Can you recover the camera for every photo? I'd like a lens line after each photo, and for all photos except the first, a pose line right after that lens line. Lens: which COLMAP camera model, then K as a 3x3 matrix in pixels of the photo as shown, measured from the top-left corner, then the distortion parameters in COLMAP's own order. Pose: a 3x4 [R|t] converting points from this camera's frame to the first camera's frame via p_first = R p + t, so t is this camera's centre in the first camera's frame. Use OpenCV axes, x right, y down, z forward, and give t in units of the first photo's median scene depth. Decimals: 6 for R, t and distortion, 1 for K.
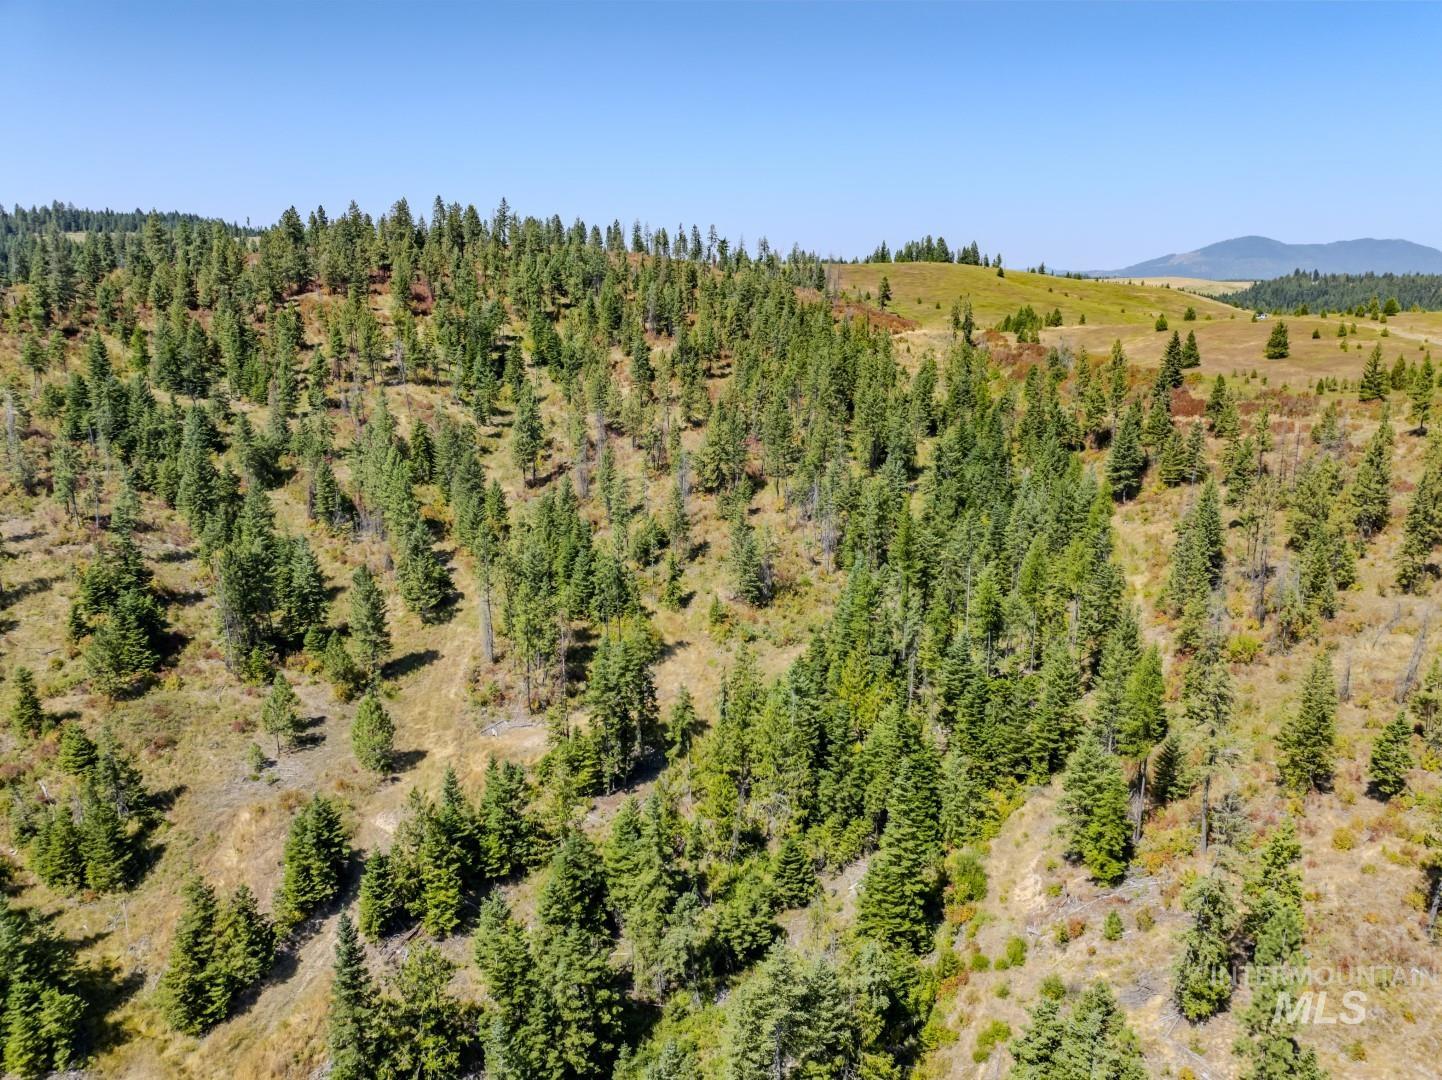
lens RADIAL K [[1000.1, 0, 725.5], [0, 1000.1, 542.1], [0, 0, 1]] dist [-0.034661, -0.004357]
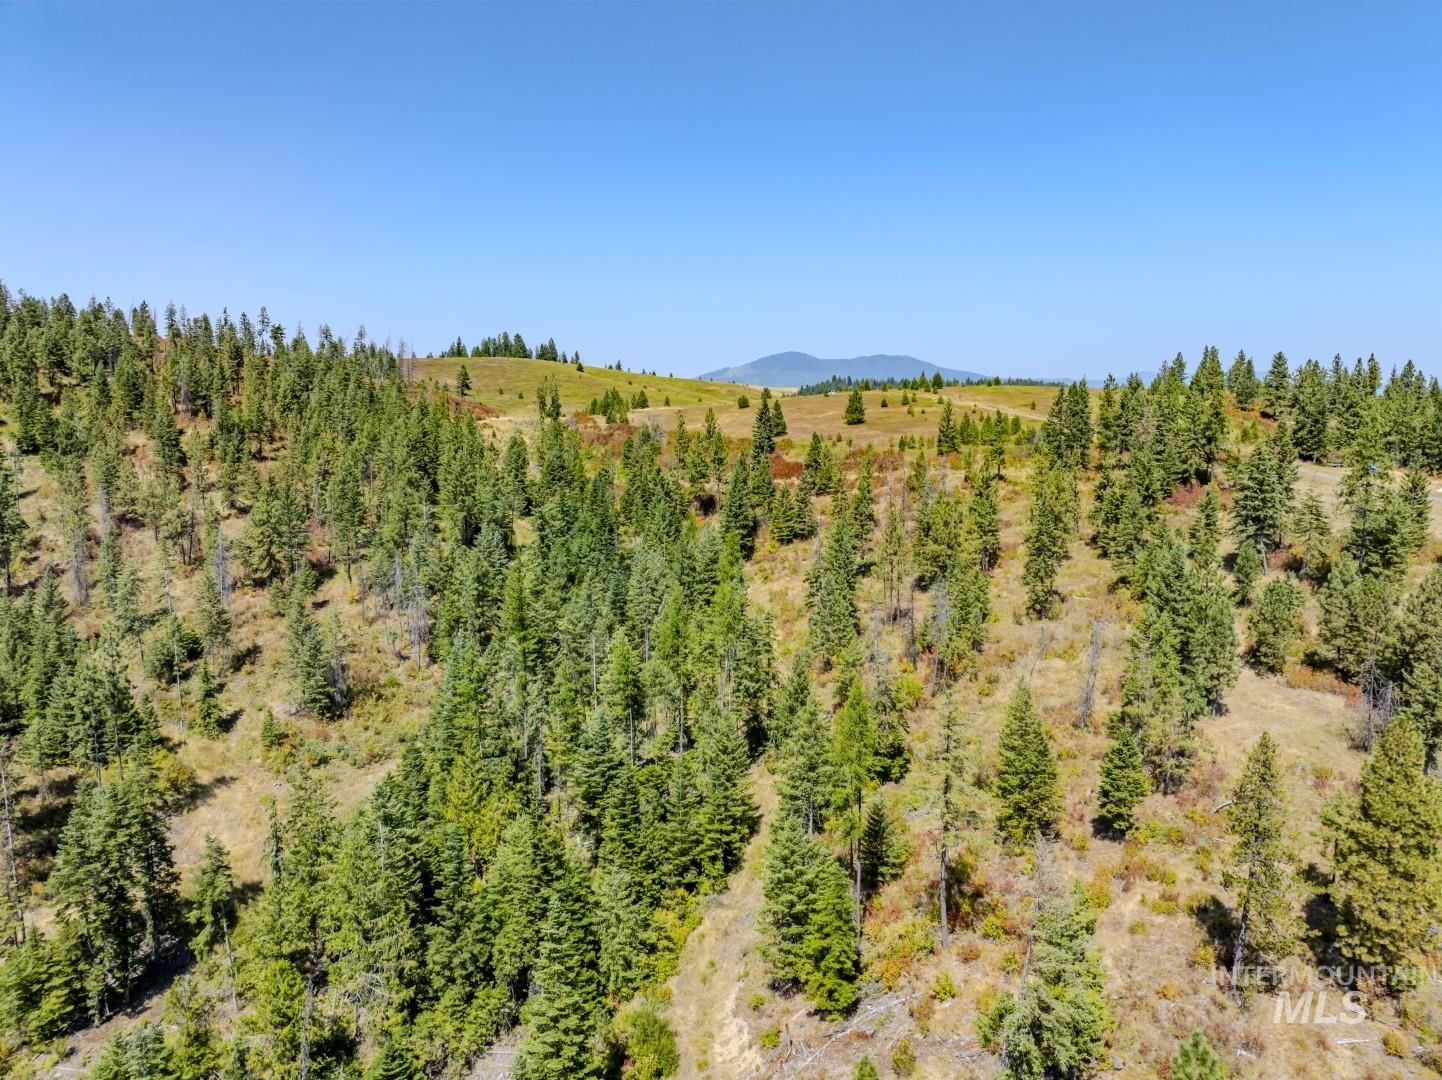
lens RADIAL K [[1000.1, 0, 725.5], [0, 1000.1, 542.1], [0, 0, 1]] dist [-0.034661, -0.004357]
pose [[0.917282, -0.052789, 0.394725, 0.017082], [0.095495, 0.991413, -0.089331, 0.026469], [-0.386620, 0.119636, 0.914447, 0.158763]]
